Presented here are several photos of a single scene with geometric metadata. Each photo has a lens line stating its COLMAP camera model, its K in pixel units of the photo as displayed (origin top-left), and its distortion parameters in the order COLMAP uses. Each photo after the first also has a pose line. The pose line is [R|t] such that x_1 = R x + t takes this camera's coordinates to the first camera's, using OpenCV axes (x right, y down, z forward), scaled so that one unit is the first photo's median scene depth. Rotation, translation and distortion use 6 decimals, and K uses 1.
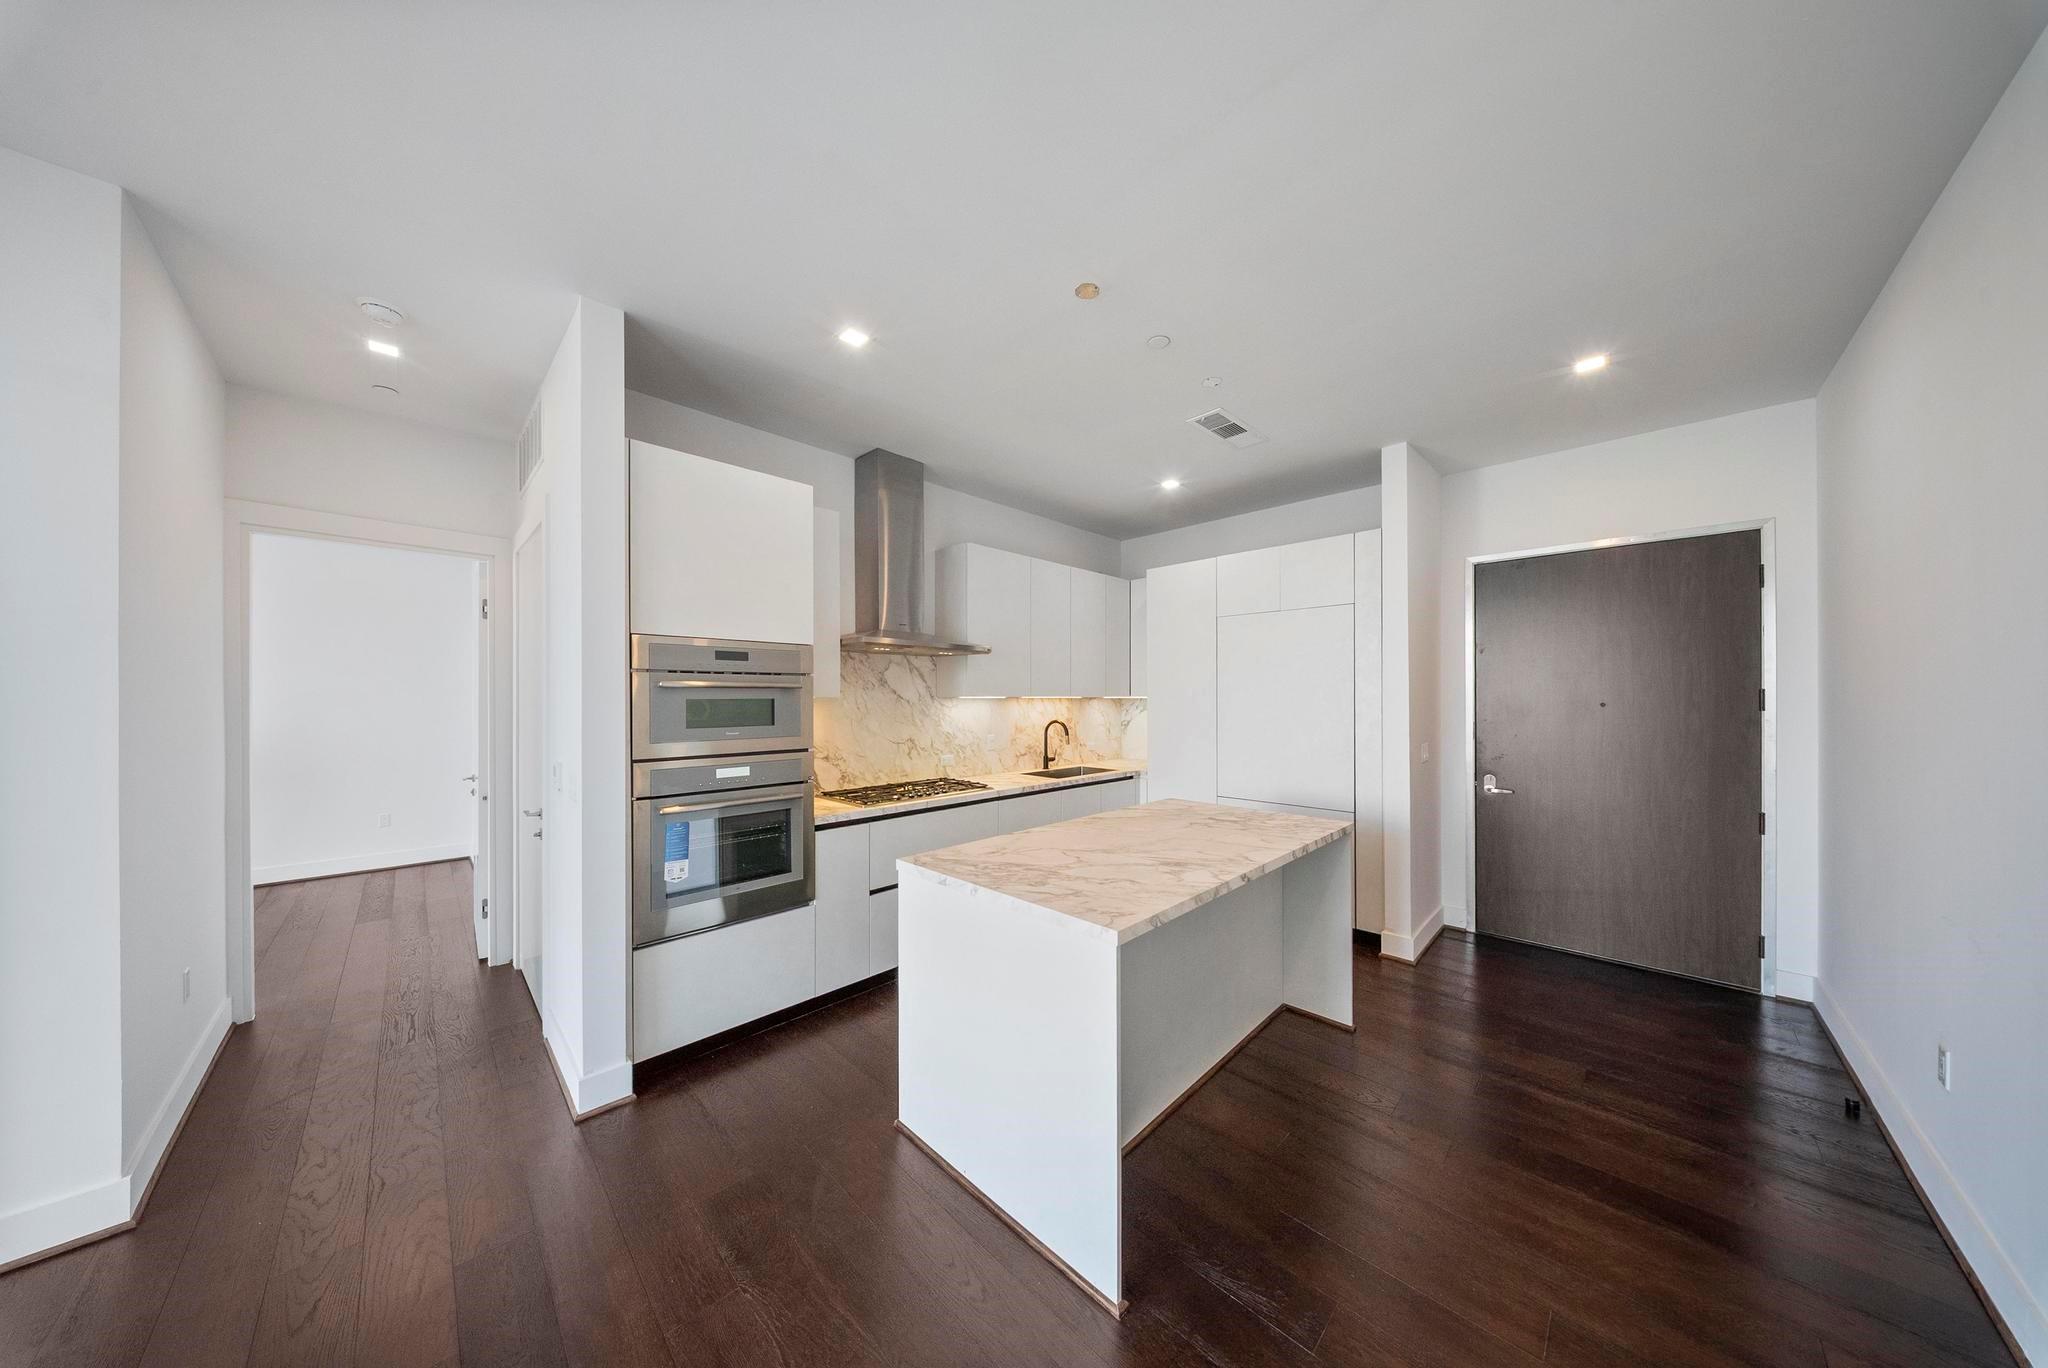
lens RADIAL K [[609.1, 0, 1018.7], [0, 609.1, 700.3], [0, 0, 1]] dist [-0.004247, -0.000541]
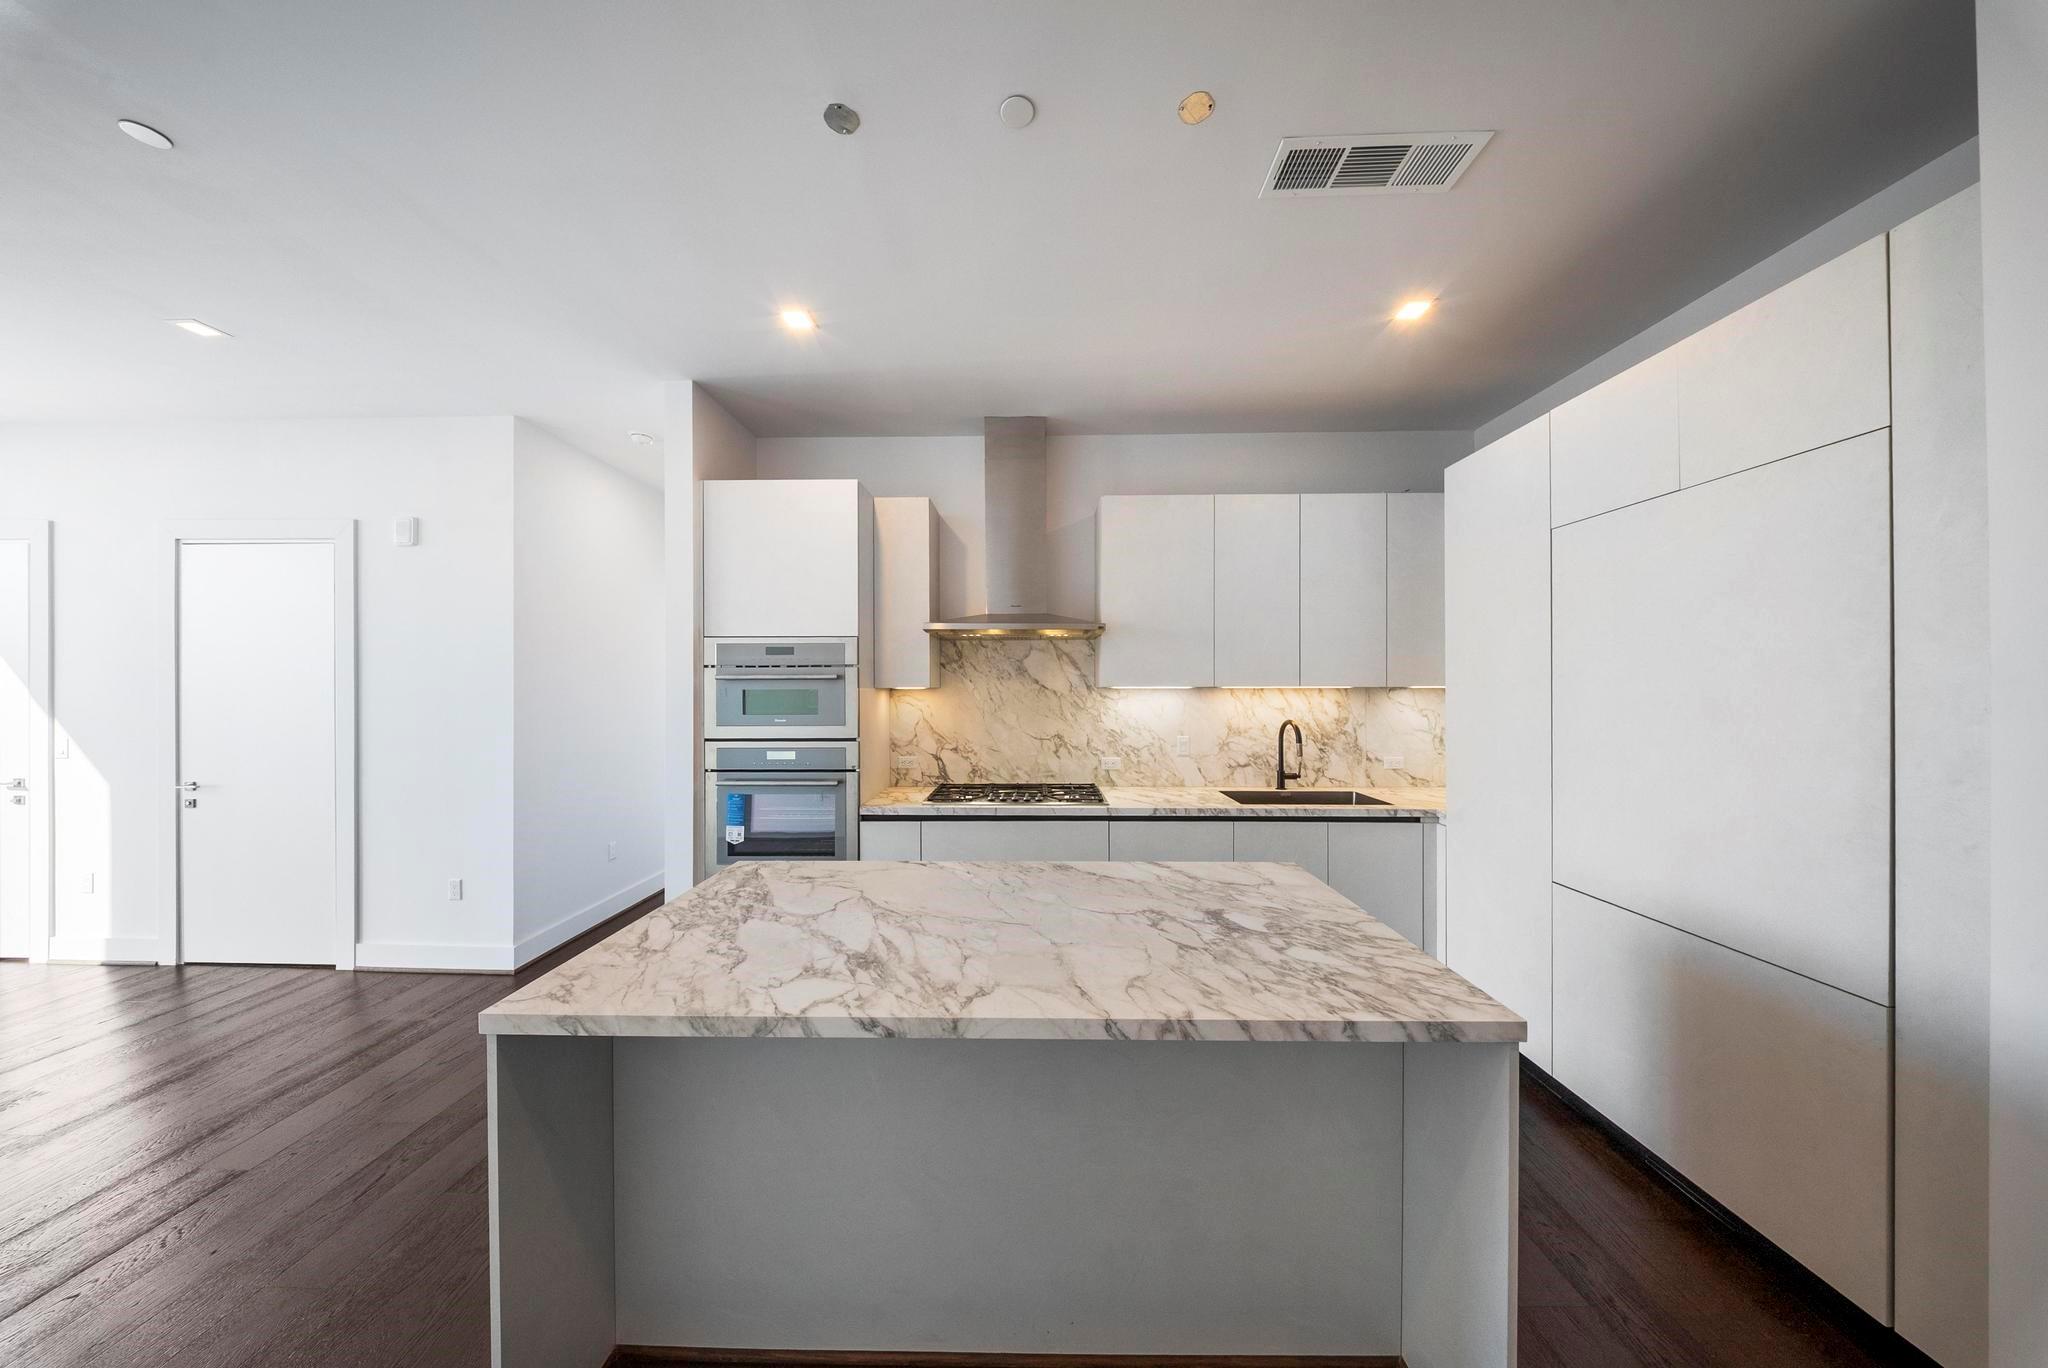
lens RADIAL K [[609.1, 0, 1020.3], [0, 609.1, 690.3], [0, 0, 1]] dist [-0.004247, -0.000541]
pose [[0.696790, 0.002699, -0.717270, 0.437562], [-0.002354, 0.999996, 0.001476, -0.002288], [0.717271, 0.000660, 0.696794, 0.374035]]
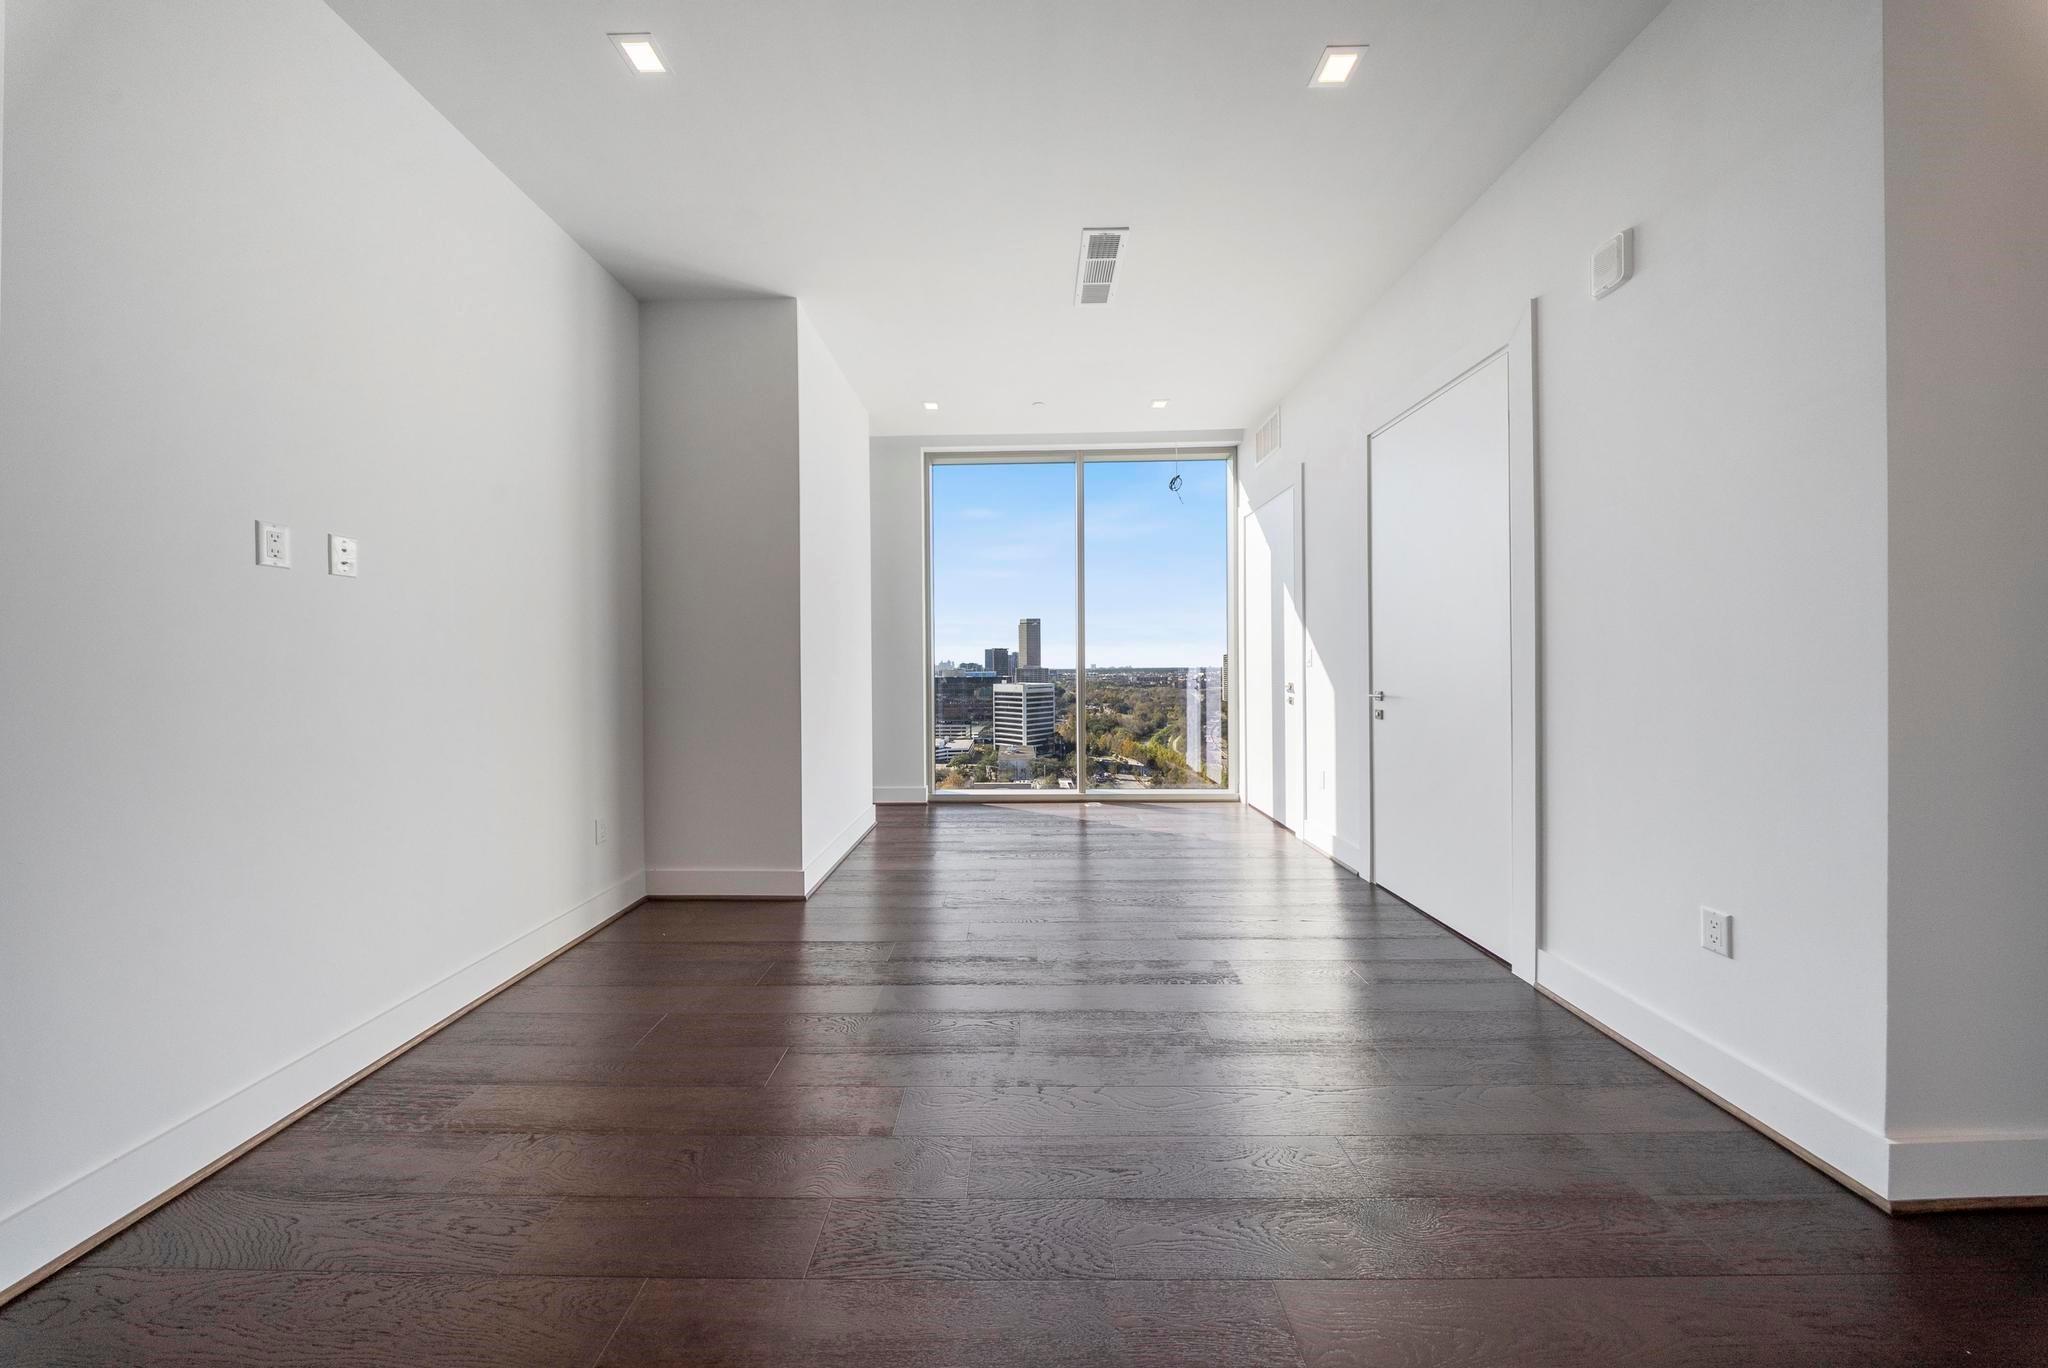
lens RADIAL K [[609.1, 0, 1004.7], [0, 609.1, 664.0], [0, 0, 1]] dist [-0.004247, -0.000541]
pose [[-0.721150, 0.004627, -0.692763, -0.100710], [0.005646, 0.999984, 0.000801, 0.095742], [0.692756, -0.003334, -0.721165, 0.358743]]
